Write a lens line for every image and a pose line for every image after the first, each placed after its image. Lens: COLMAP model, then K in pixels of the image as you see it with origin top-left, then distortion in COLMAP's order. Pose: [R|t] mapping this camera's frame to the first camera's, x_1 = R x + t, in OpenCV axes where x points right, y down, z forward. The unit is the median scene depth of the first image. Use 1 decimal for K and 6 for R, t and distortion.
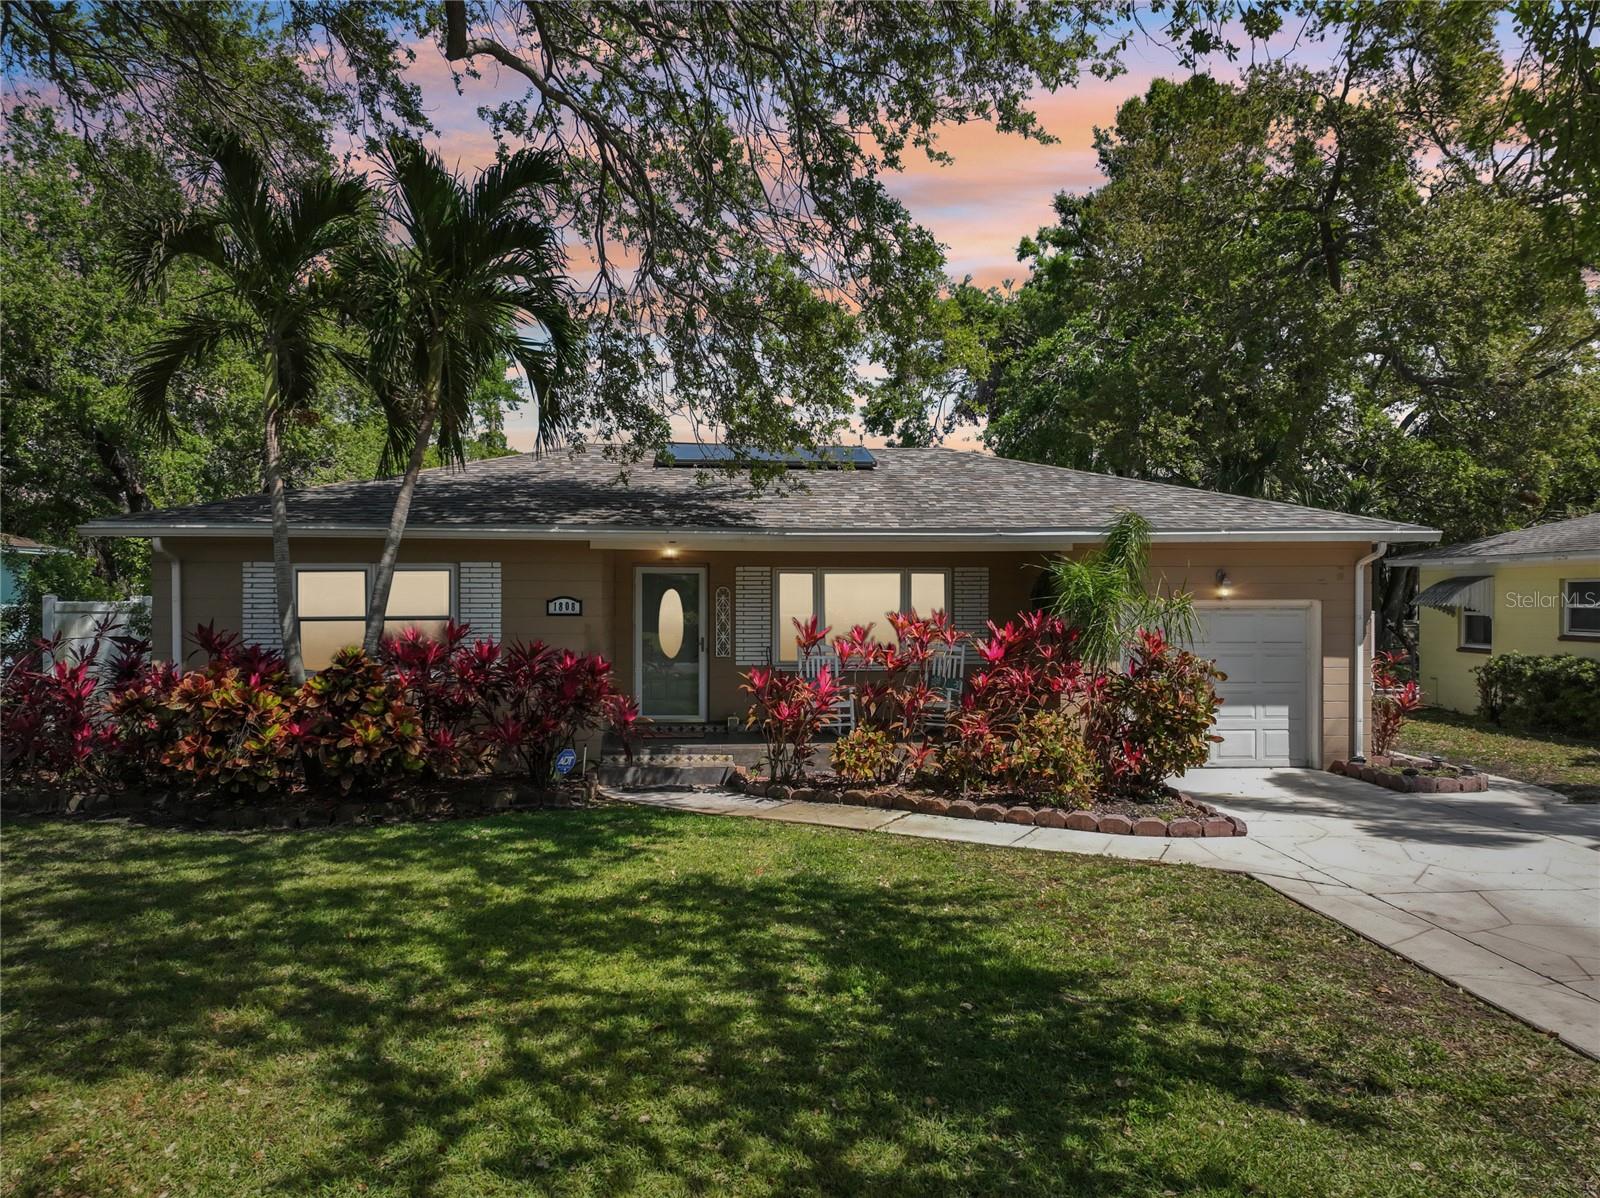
lens RADIAL K [[1114.5, 0, 798.2], [0, 1114.5, 607.3], [0, 0, 1]] dist [0.000282, 0.002013]
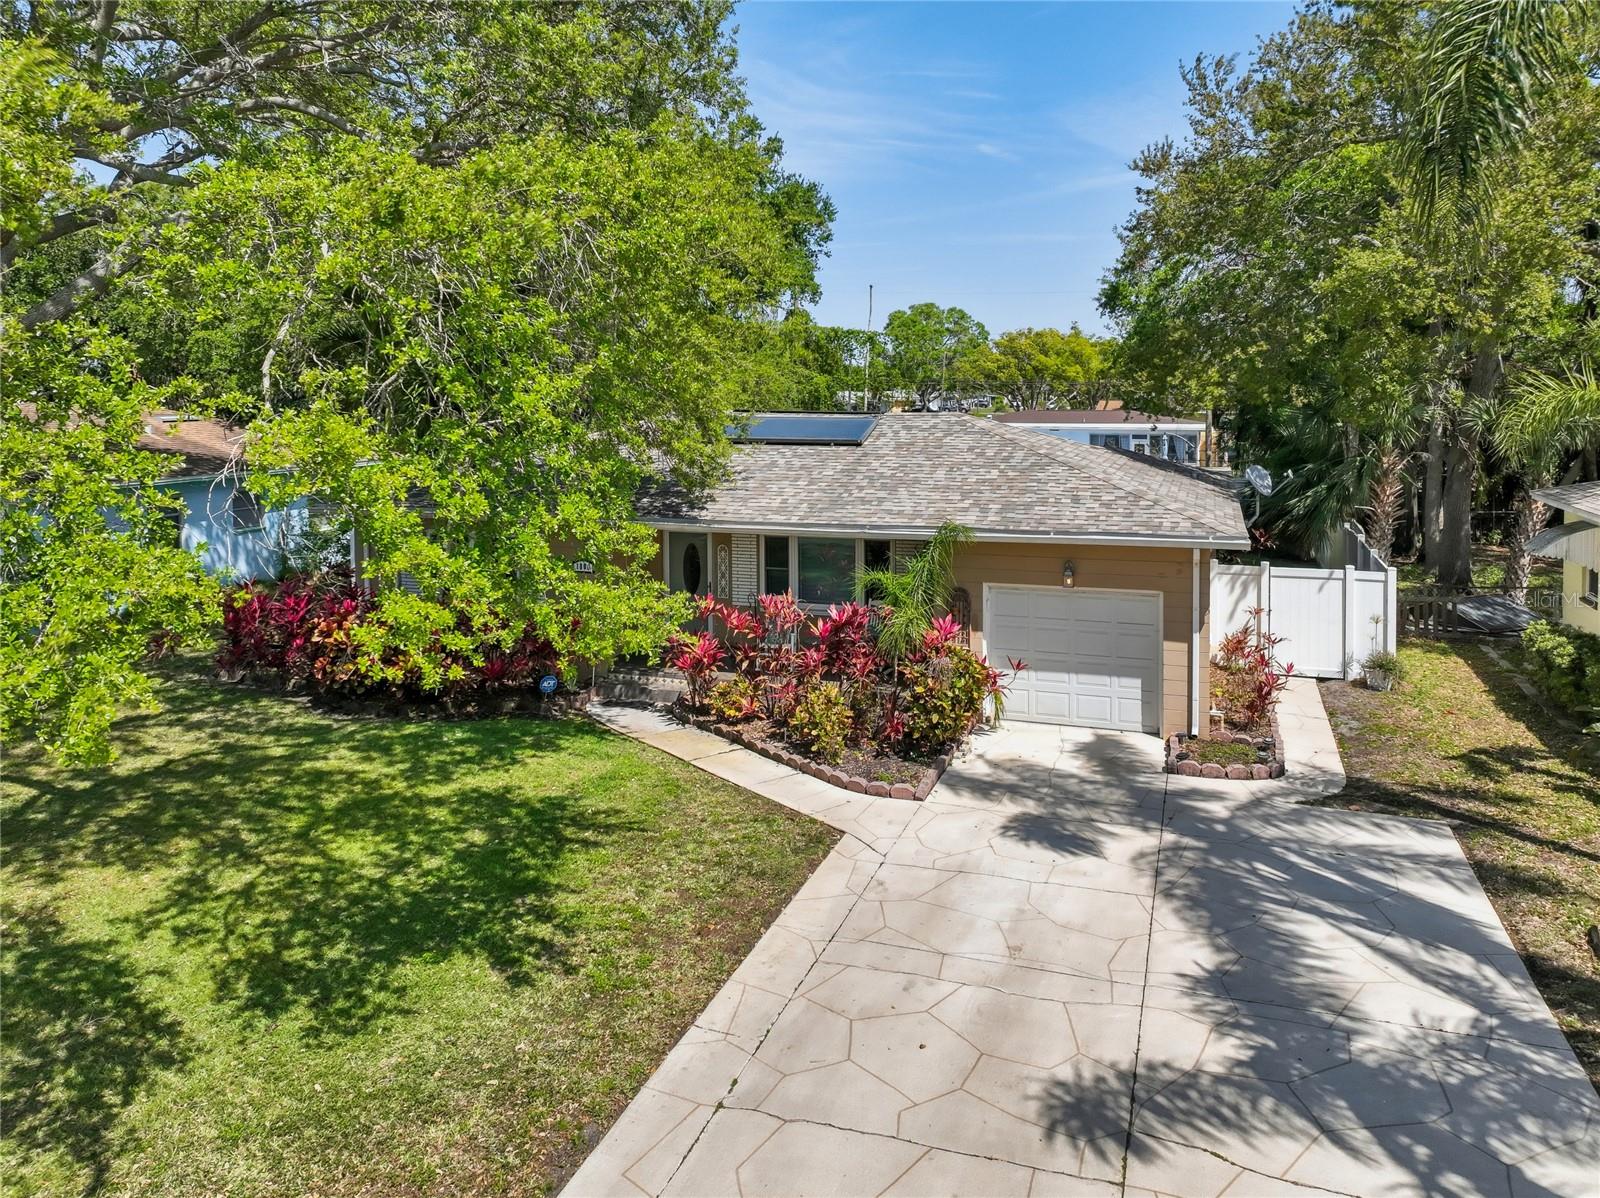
lens RADIAL K [[1177.5, 0, 800.0], [0, 1177.5, 599.0], [0, 0, 1]] dist [-0.004053, 0.000622]
pose [[0.916268, 0.063211, -0.395547, 1.060120], [0.004594, 0.985747, 0.168170, -0.348790], [0.400539, -0.155906, 0.902918, -0.367030]]
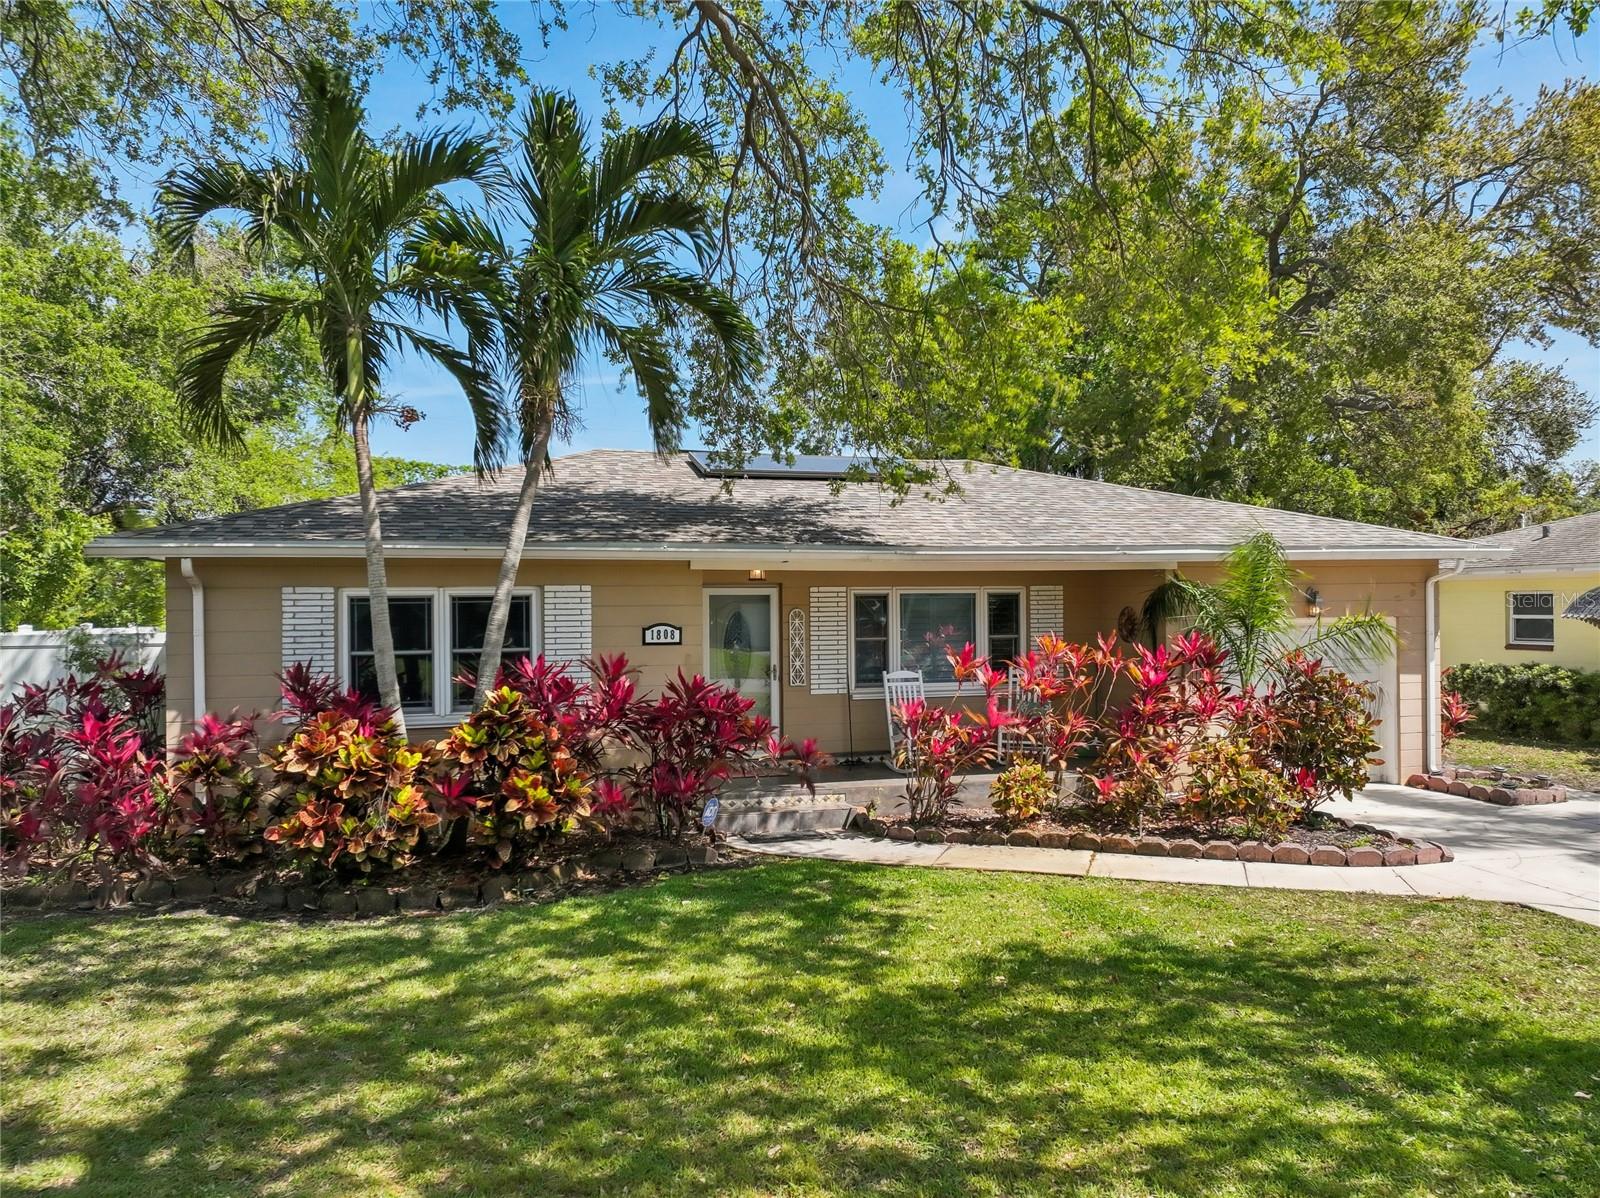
lens RADIAL K [[1128.8, 0, 800.0], [0, 1128.8, 599.0], [0, 0, 1]] dist [0.005211, 0.006740]
pose [[0.979659, -0.008148, 0.200506, -0.481533], [0.011064, 0.999849, -0.013424, -0.027177], [-0.200367, 0.015369, 0.979600, 0.169349]]
